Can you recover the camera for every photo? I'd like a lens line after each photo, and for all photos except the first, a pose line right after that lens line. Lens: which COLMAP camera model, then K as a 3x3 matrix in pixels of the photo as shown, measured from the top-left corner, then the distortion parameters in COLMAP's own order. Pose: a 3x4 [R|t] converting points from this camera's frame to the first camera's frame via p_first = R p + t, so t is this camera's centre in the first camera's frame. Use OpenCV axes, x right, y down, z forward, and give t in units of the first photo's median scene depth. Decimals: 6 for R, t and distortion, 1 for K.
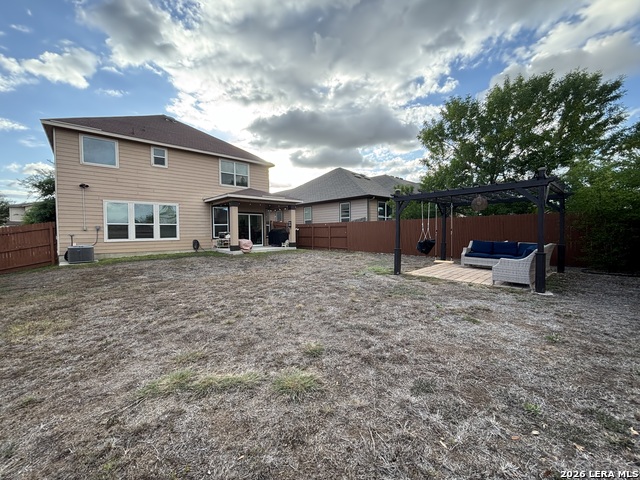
lens RADIAL K [[260.5, 0, 318.8], [0, 260.5, 238.2], [0, 0, 1]] dist [0.012529, -0.004002]
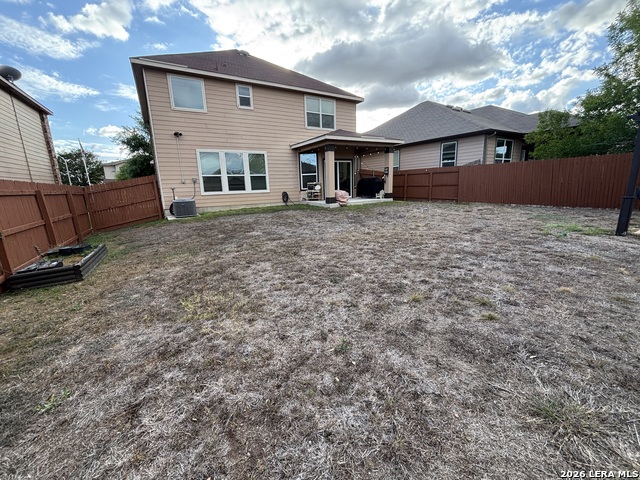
lens RADIAL K [[260.5, 0, 318.8], [0, 260.5, 238.2], [0, 0, 1]] dist [0.012529, -0.004002]
pose [[0.982837, 0.014001, -0.183944, -0.195966], [0.019398, 0.983744, 0.178525, 0.006072], [0.183453, -0.179029, 0.966589, 0.110760]]
